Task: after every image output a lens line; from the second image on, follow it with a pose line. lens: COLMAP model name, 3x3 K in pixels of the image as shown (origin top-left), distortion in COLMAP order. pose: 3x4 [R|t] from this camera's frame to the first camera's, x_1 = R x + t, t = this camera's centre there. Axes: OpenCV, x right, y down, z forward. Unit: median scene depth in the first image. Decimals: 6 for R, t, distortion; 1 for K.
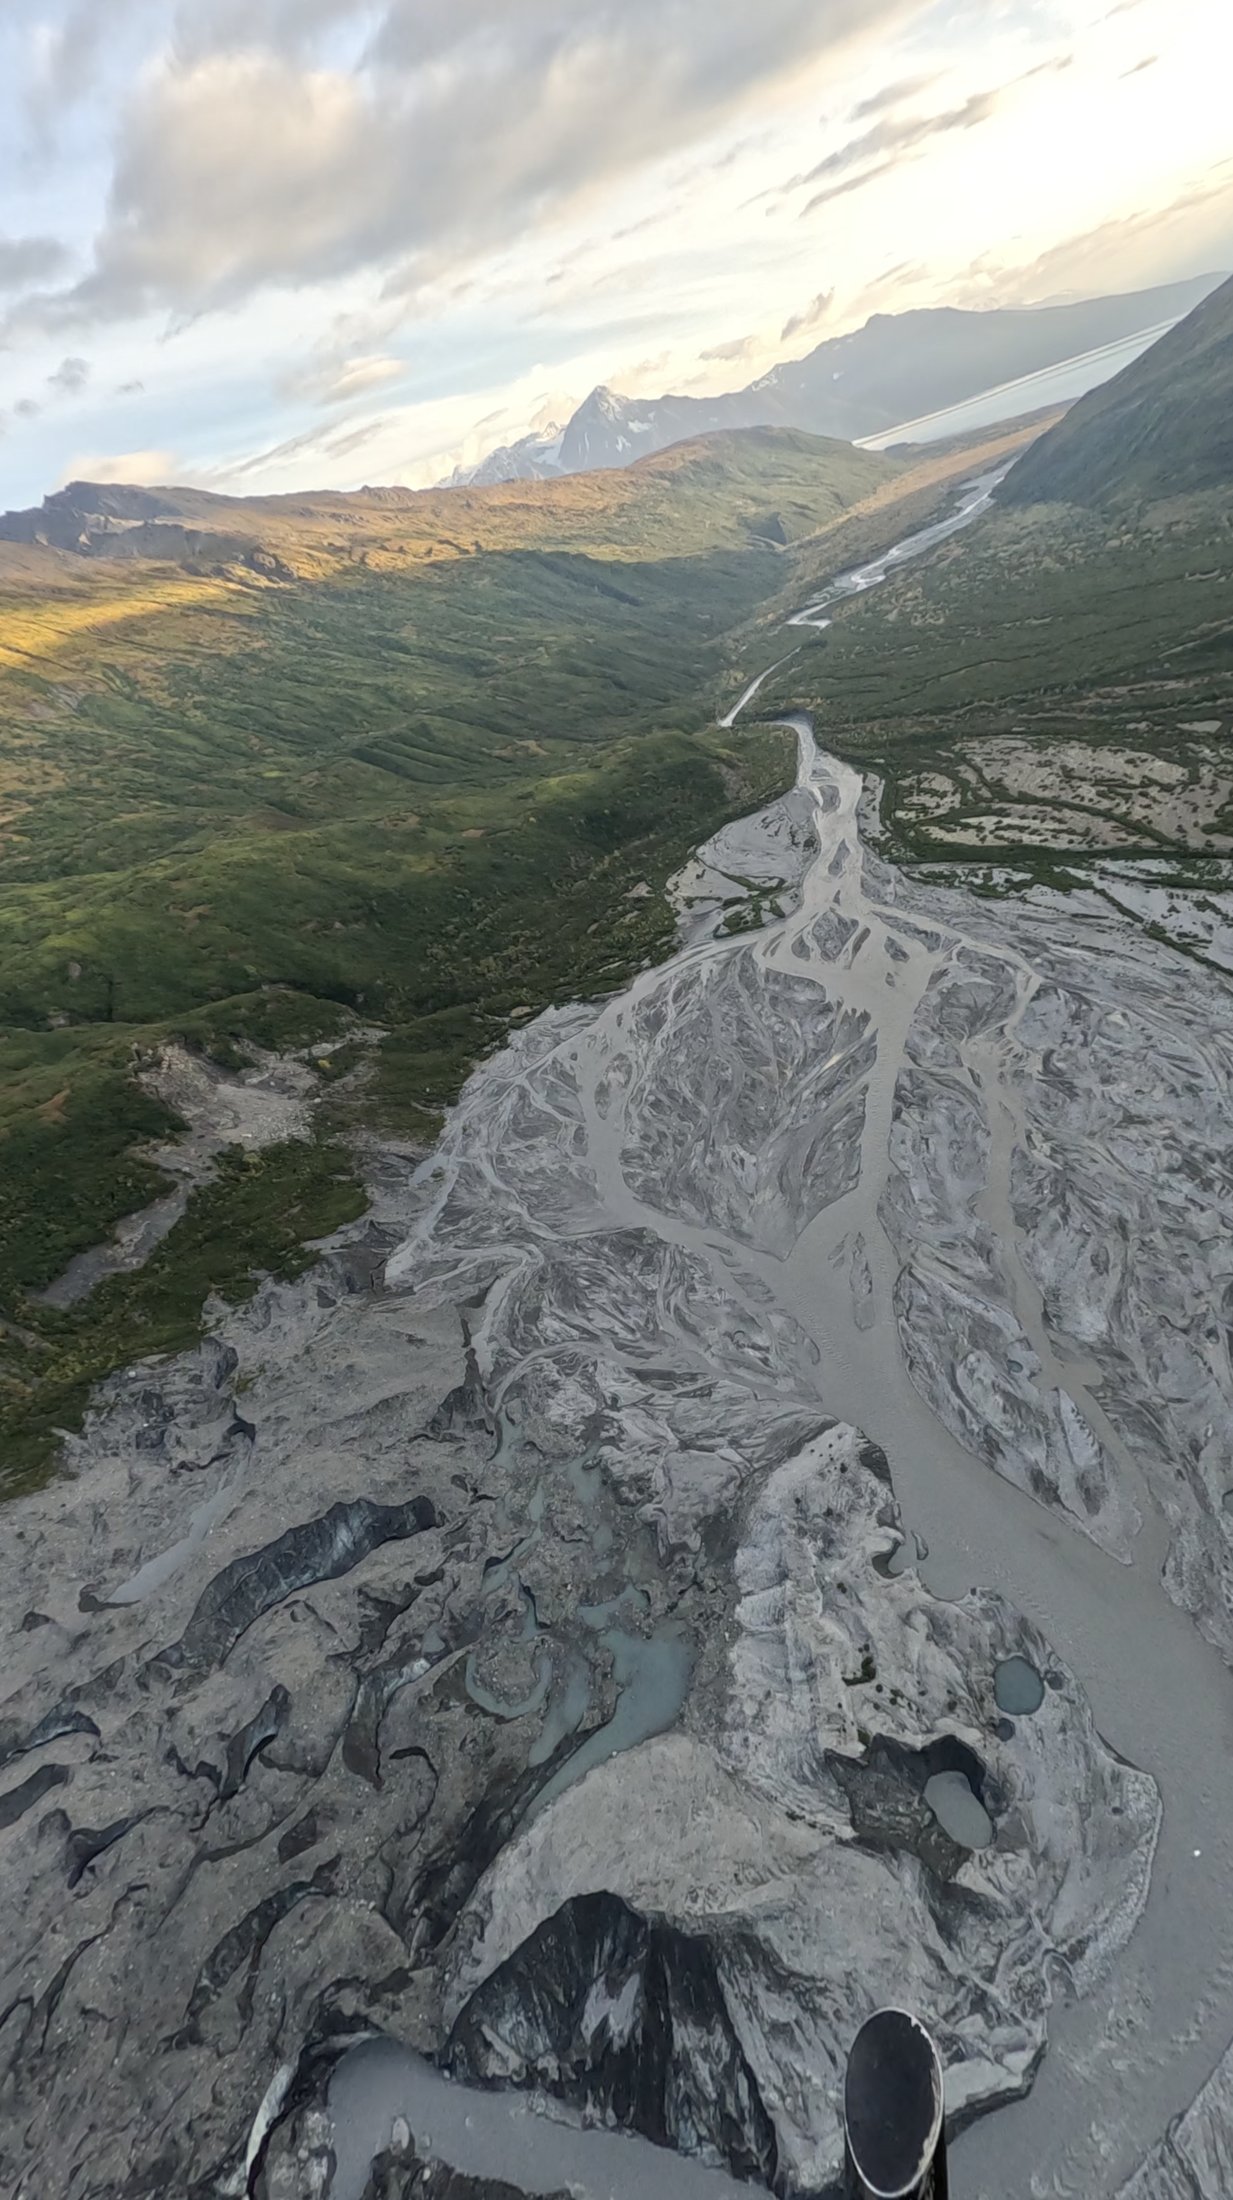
lens RADIAL K [[891.7, 0, 610.7], [0, 891.7, 1101.3], [0, 0, 1]] dist [-0.000923, 0.001998]
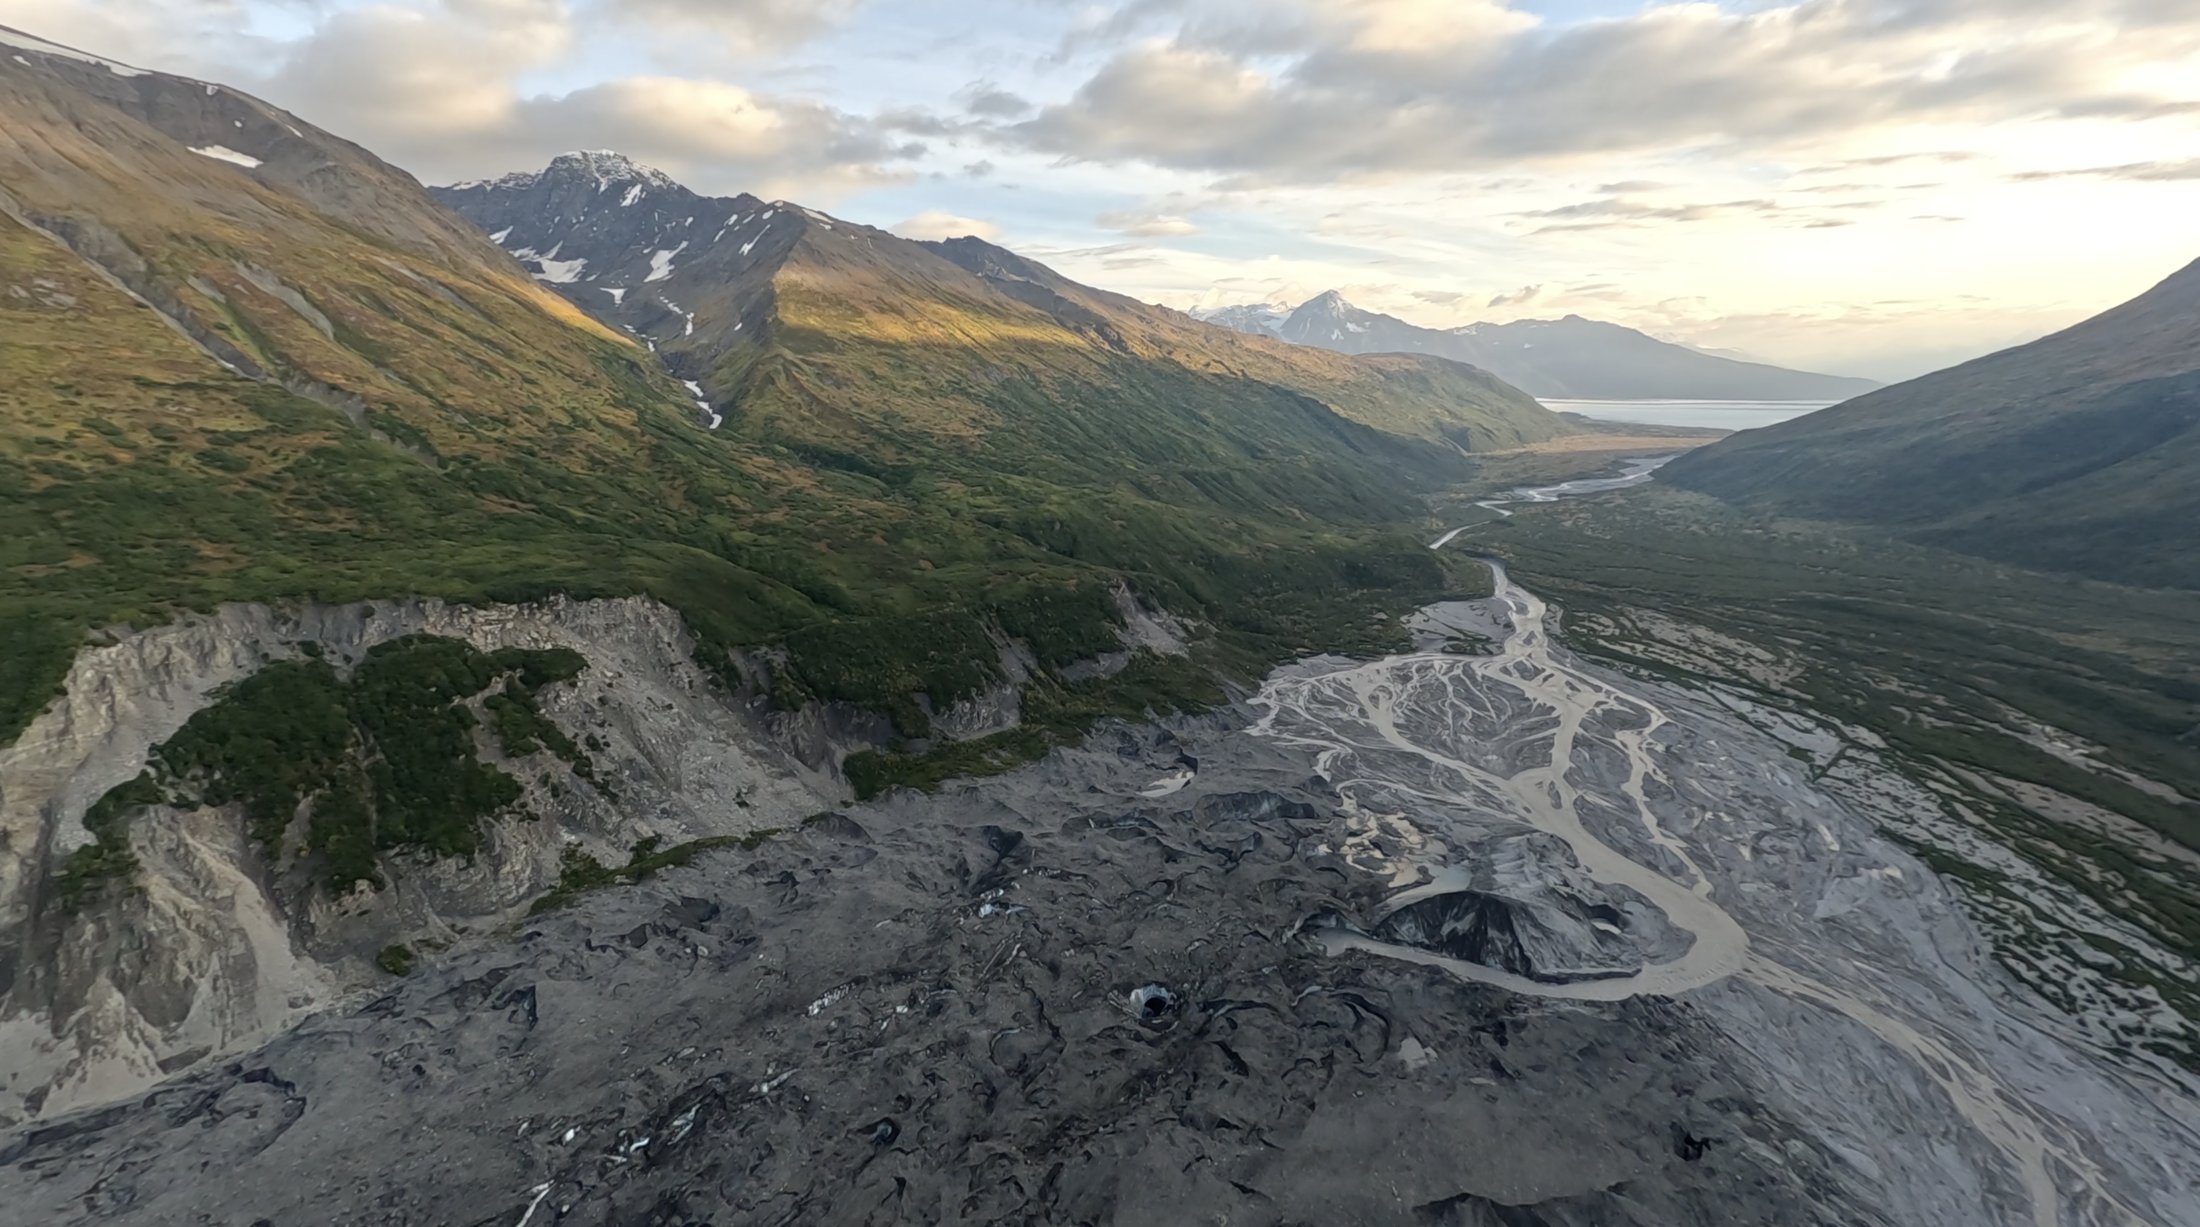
lens RADIAL K [[886.0, 0, 1097.8], [0, 886.0, 615.3], [0, 0, 1]] dist [0.004149, -0.001084]
pose [[0.928276, 0.354750, -0.111602, -0.259671], [-0.371832, 0.890680, -0.261590, 0.344786], [0.006602, 0.284325, 0.958705, -0.436130]]
